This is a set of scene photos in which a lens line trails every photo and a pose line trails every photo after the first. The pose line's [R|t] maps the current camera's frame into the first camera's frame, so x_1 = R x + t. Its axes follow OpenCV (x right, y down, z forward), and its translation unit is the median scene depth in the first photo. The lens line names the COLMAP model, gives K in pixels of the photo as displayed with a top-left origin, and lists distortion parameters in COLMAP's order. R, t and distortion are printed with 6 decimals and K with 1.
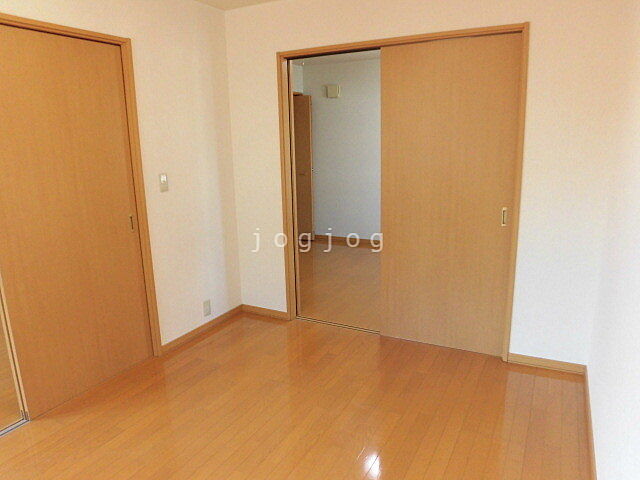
lens RADIAL K [[454.6, 0, 320.0], [0, 454.6, 240.0], [0, 0, 1]] dist [-0.038968, -0.000278]
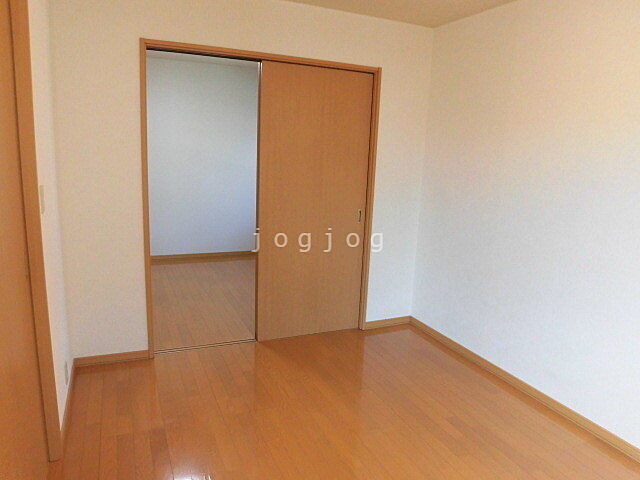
lens RADIAL K [[454.6, 0, 320.0], [0, 454.6, 240.0], [0, 0, 1]] dist [-0.038968, -0.000278]
pose [[0.613909, -0.088927, 0.784352, -0.667852], [0.129660, 0.991498, 0.010928, -0.008913], [-0.778655, 0.094990, 0.620220, 0.301331]]
